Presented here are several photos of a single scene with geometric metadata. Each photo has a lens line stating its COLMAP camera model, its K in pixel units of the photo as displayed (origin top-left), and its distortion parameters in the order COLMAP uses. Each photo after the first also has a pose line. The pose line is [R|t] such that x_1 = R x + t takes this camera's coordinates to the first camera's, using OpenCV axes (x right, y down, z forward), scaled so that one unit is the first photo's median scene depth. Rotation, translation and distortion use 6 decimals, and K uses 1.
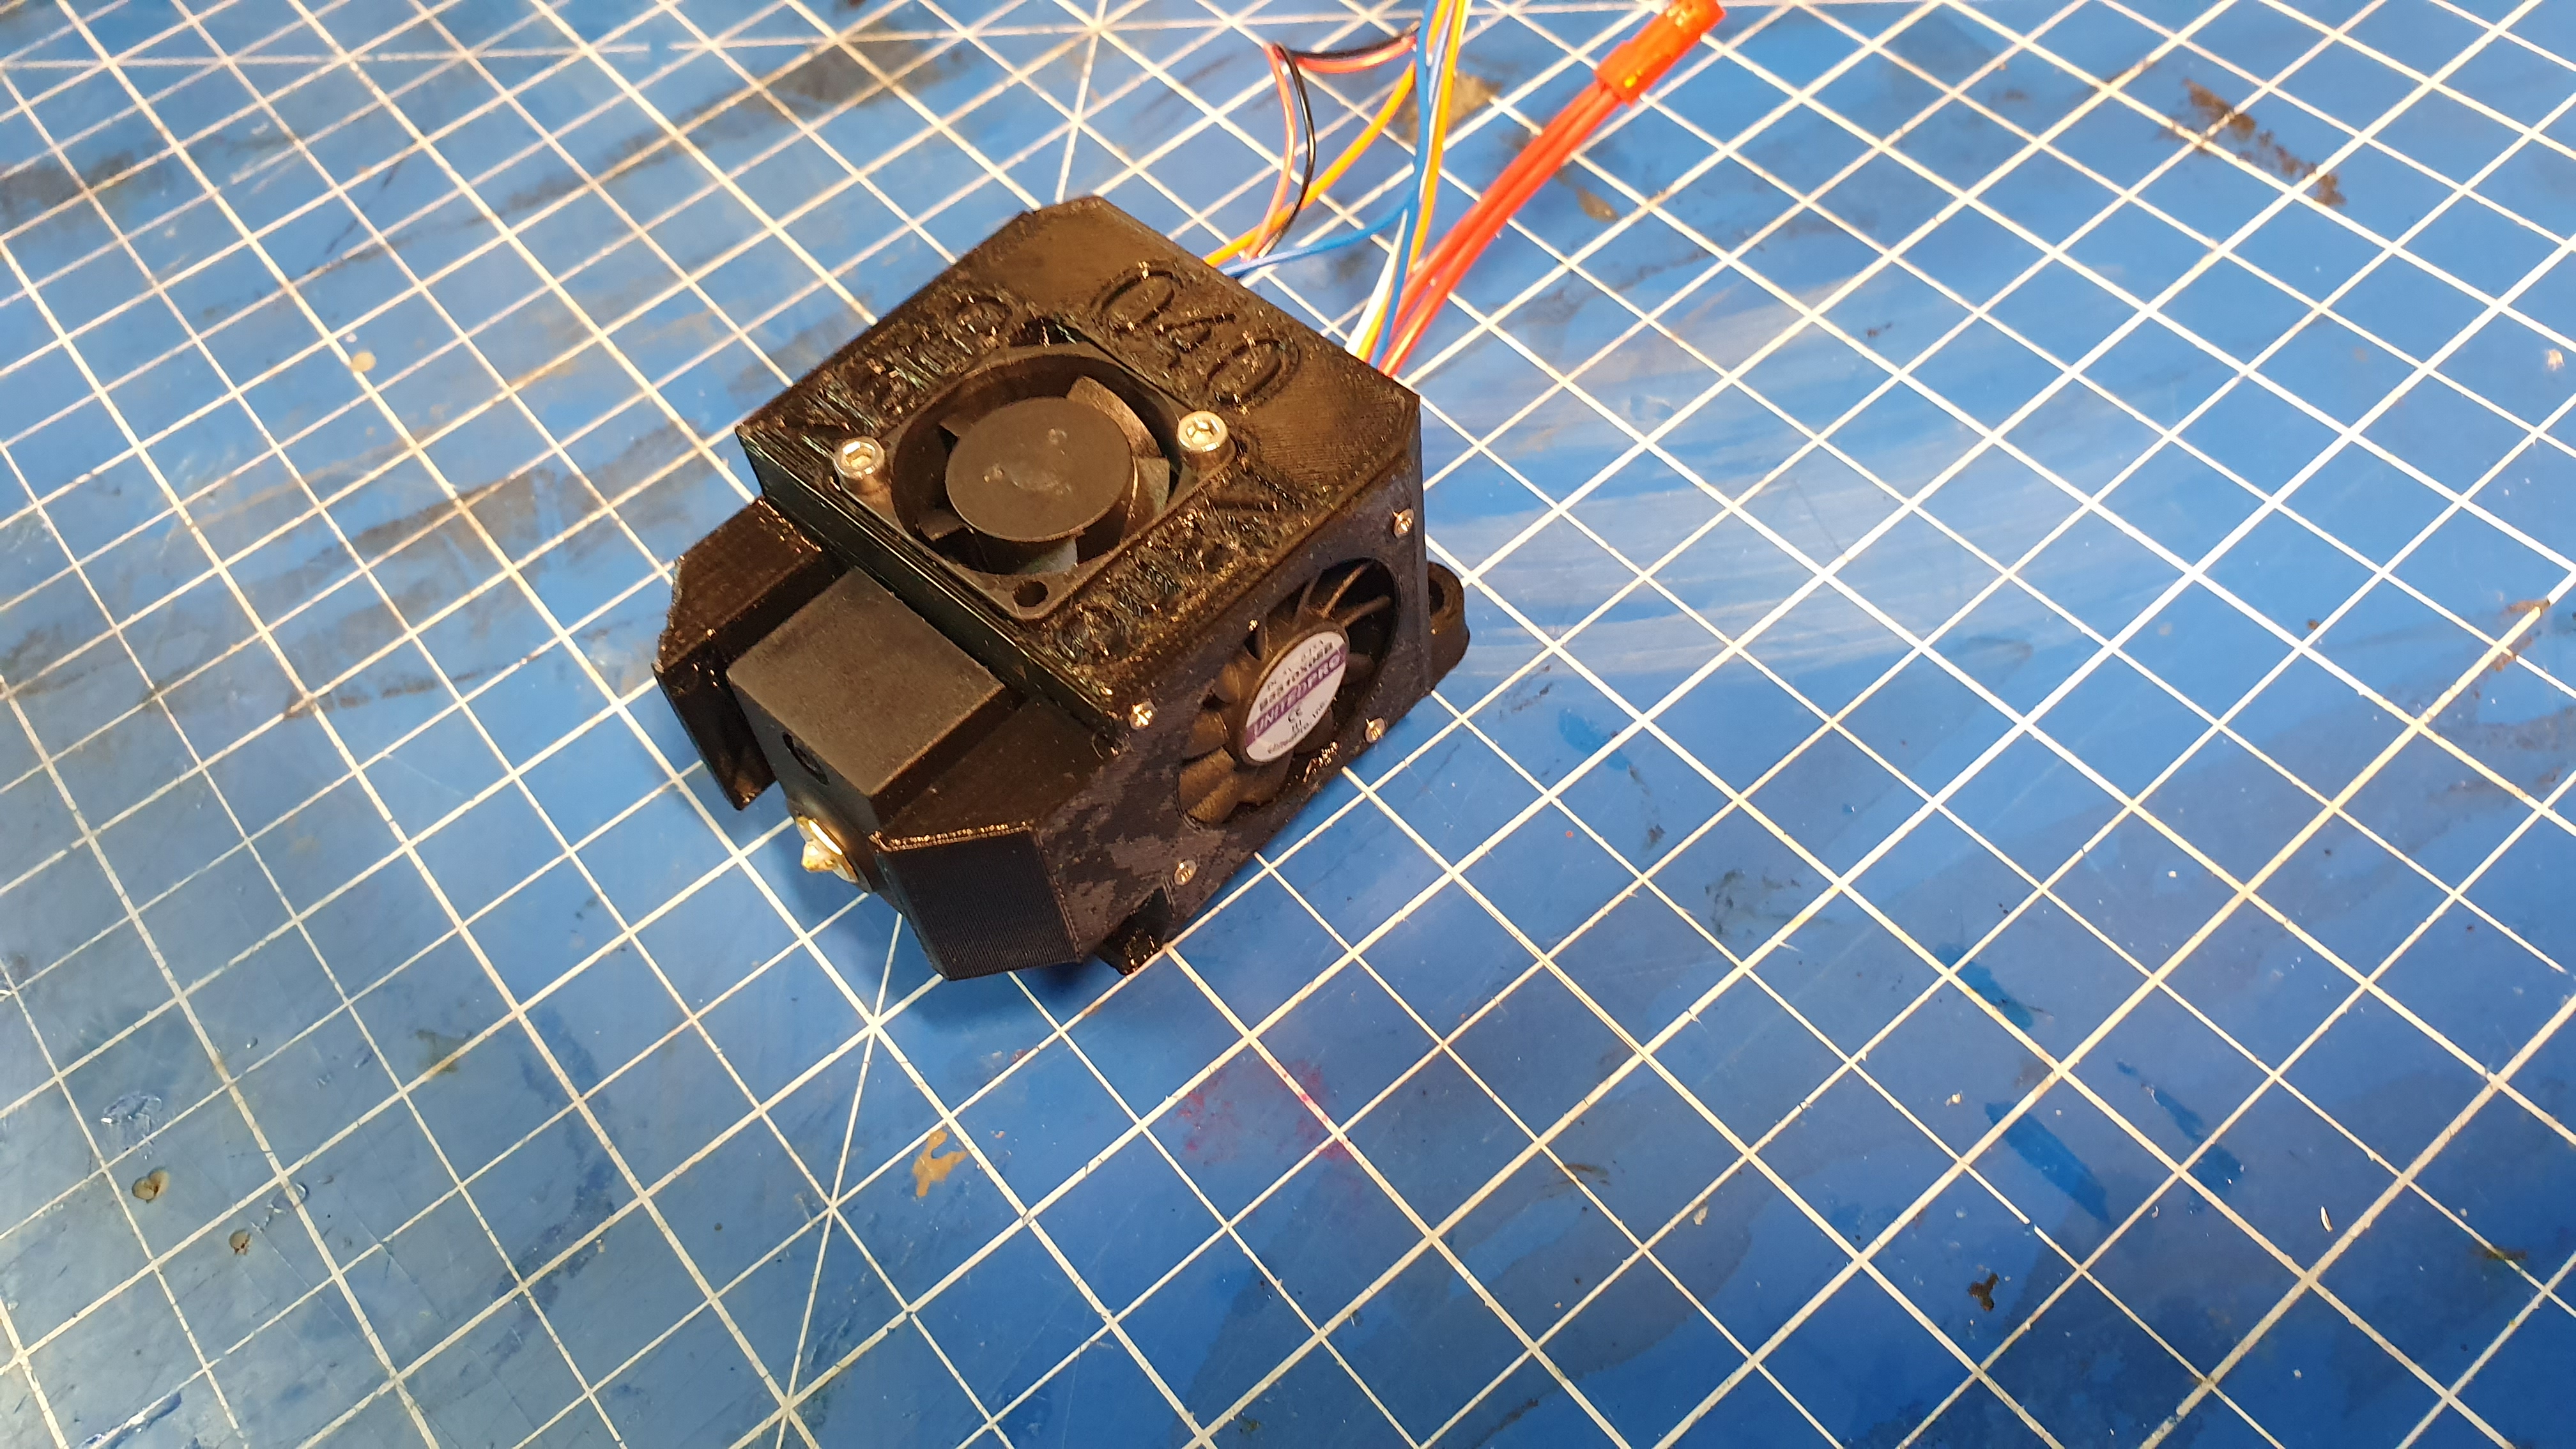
lens RADIAL K [[2123.0, 0, 1335.0], [0, 2123.0, 725.8], [0, 0, 1]] dist [-0.054120, 0.065754]
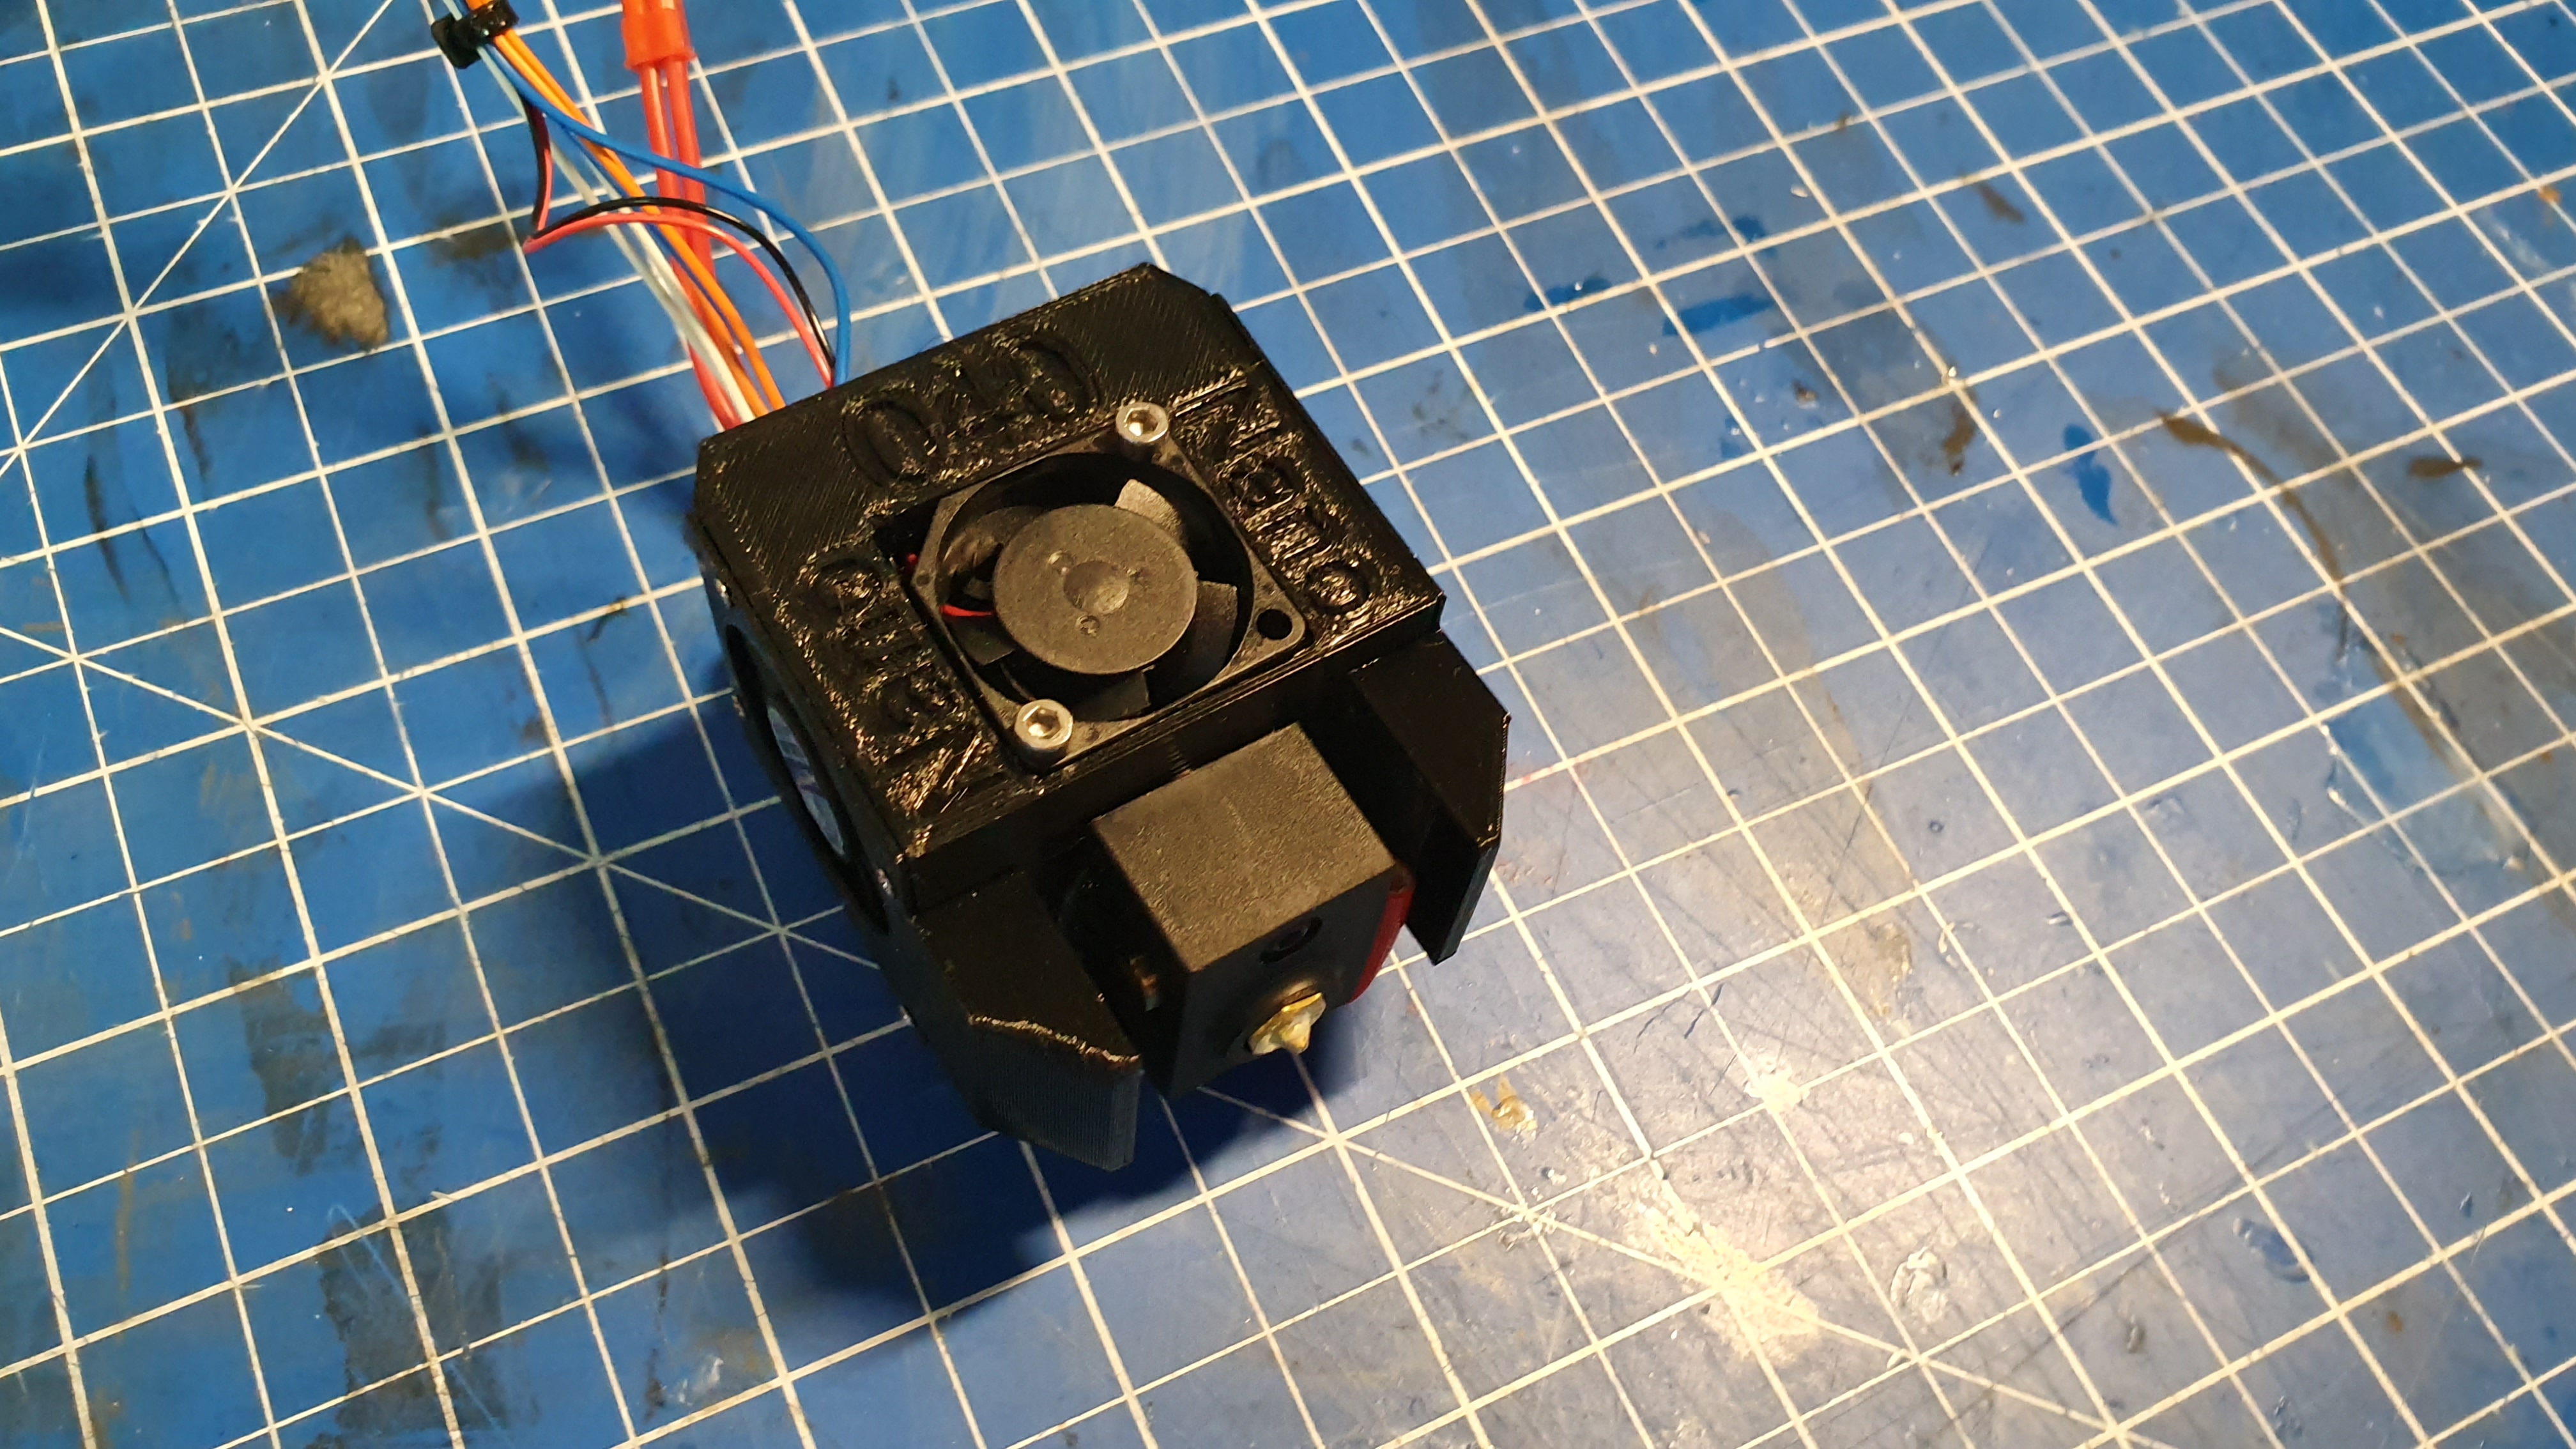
lens RADIAL K [[2123.0, 0, 1335.0], [0, 2123.0, 725.8], [0, 0, 1]] dist [-0.054120, 0.065754]
pose [[0.241970, -0.789097, 0.564603, -0.522825], [0.728481, 0.532109, 0.431480, -0.315352], [-0.640910, 0.306898, 0.703597, 0.242715]]
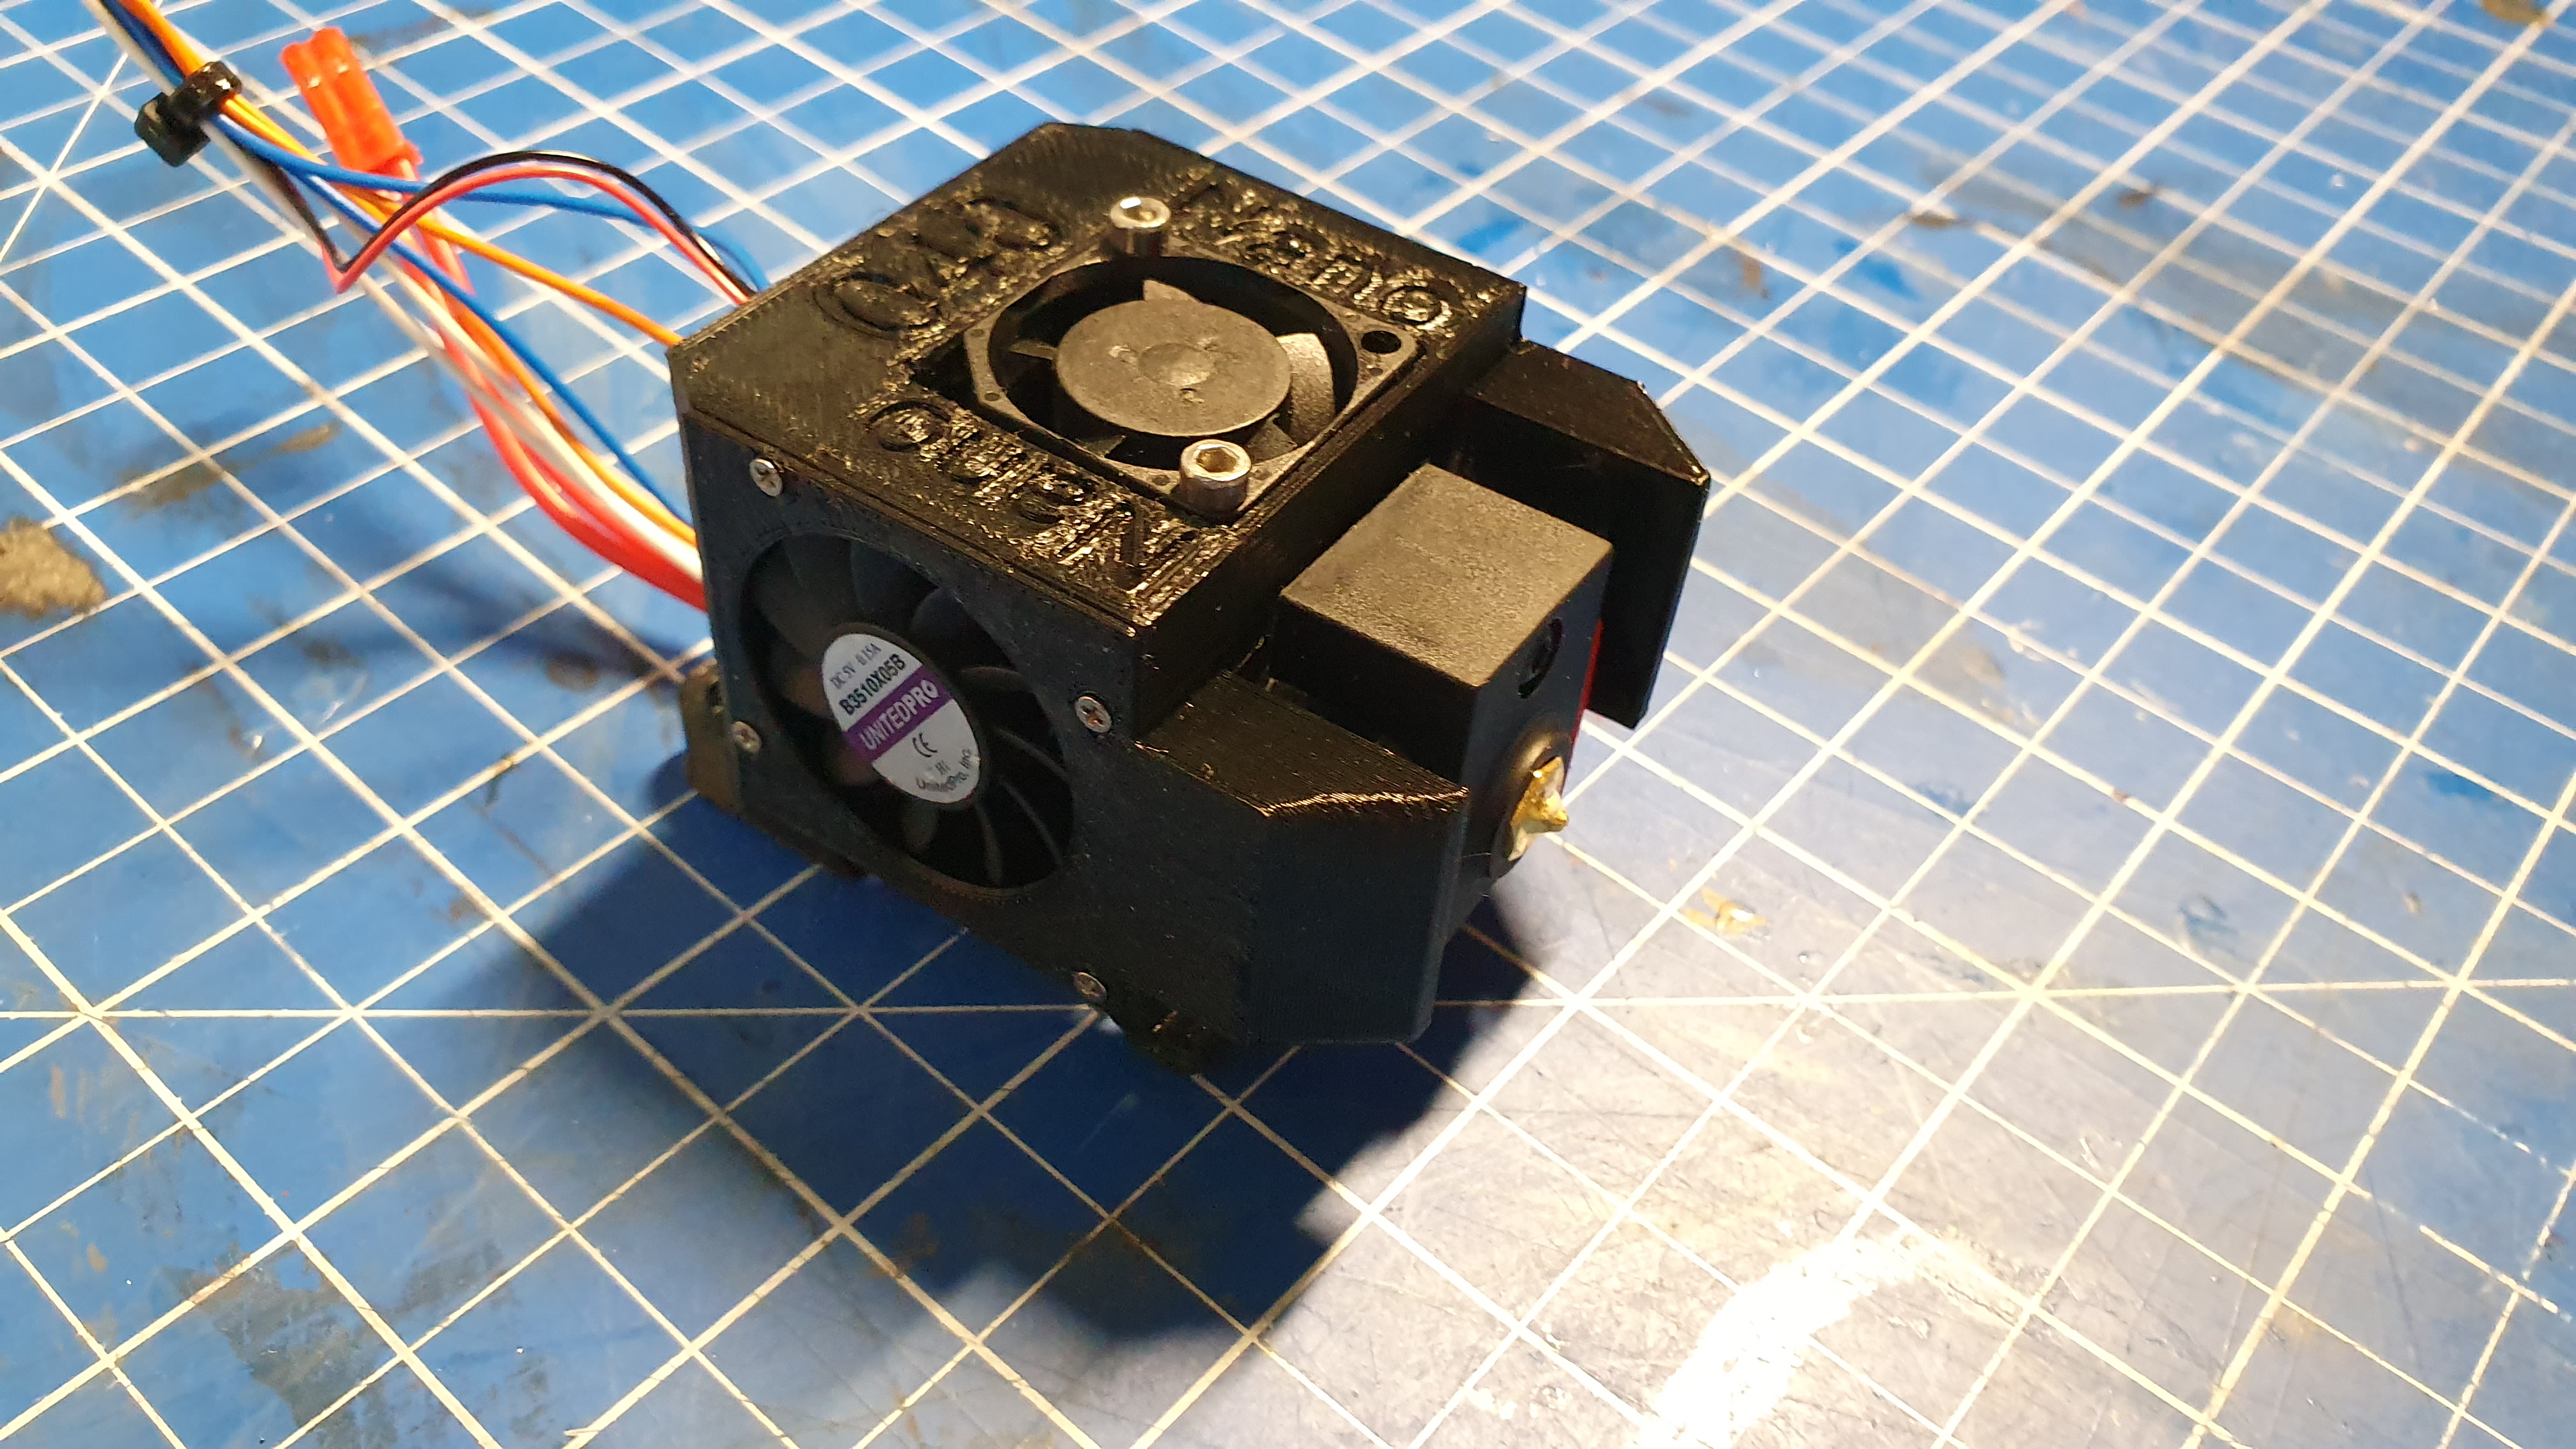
lens RADIAL K [[2112.7, 0, 1288.0], [0, 2112.7, 724.5], [0, 0, 1]] dist [-0.107072, 0.156851]
pose [[-0.163819, -0.643818, 0.747437, -0.630182], [0.786067, 0.372594, 0.493227, -0.327195], [-0.596039, 0.668335, 0.445046, 0.555353]]
